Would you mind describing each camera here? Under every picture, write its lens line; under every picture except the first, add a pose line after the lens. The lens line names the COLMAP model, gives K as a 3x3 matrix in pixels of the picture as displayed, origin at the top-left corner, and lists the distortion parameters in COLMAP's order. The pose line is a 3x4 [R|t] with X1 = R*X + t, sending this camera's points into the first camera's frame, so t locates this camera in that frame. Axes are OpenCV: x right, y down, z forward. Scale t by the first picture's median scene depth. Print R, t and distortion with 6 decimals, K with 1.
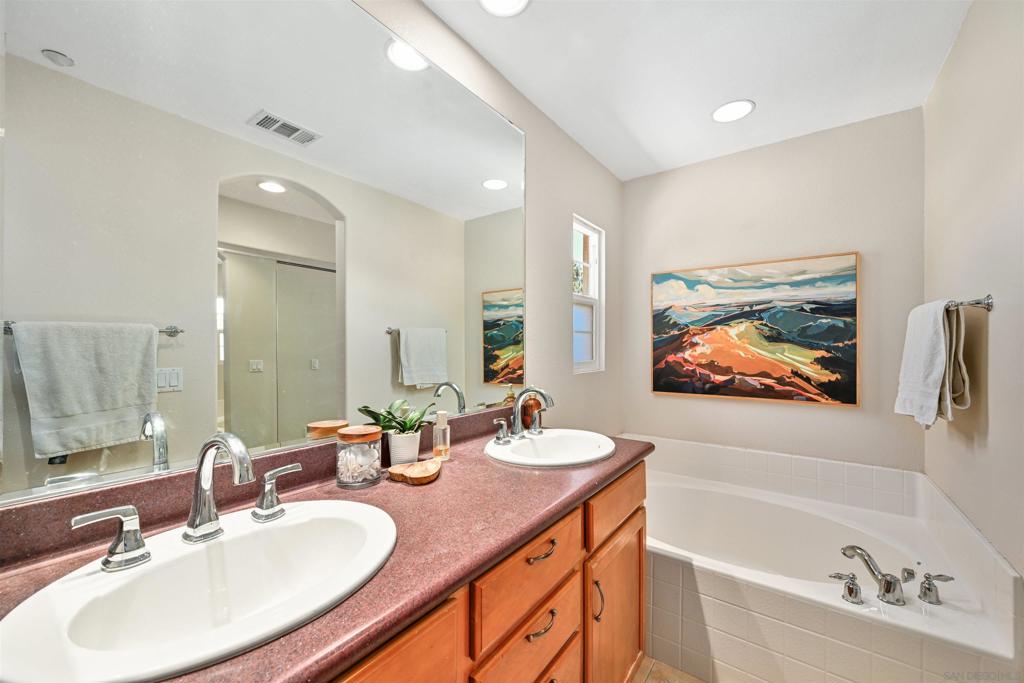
lens RADIAL K [[402.9, 0, 510.8], [0, 402.9, 345.1], [0, 0, 1]] dist [0.000071, 0.000950]
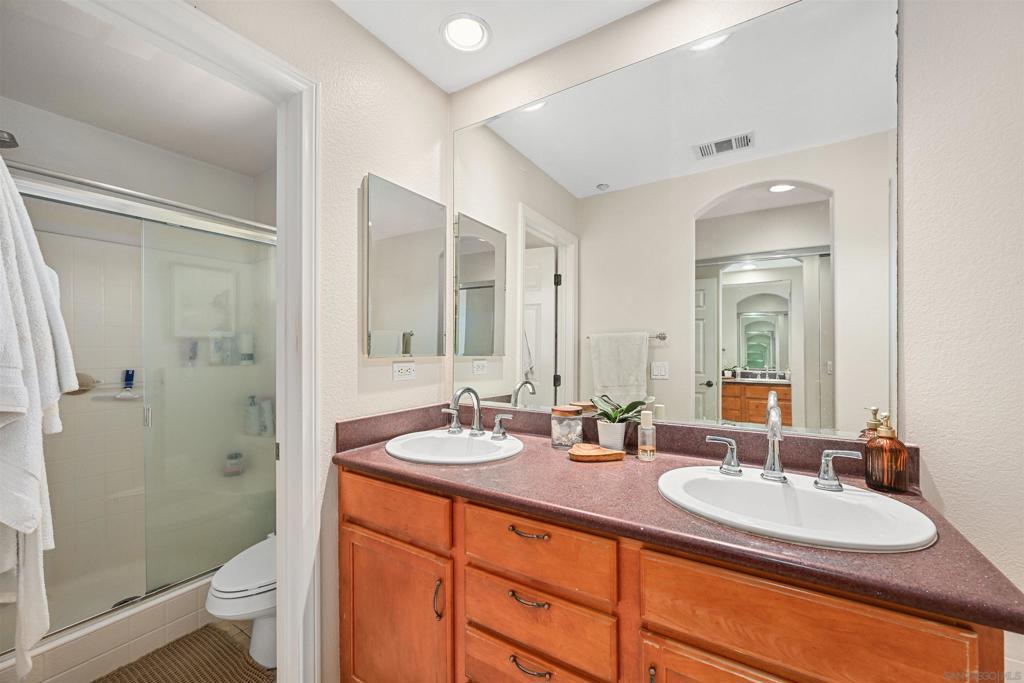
lens RADIAL K [[402.9, 0, 510.6], [0, 402.9, 347.8], [0, 0, 1]] dist [0.000071, 0.000950]
pose [[0.068278, -0.006789, -0.997643, 0.790433], [-0.000561, 0.999976, -0.006843, 0.017631], [0.997666, 0.001027, 0.068273, 0.603949]]
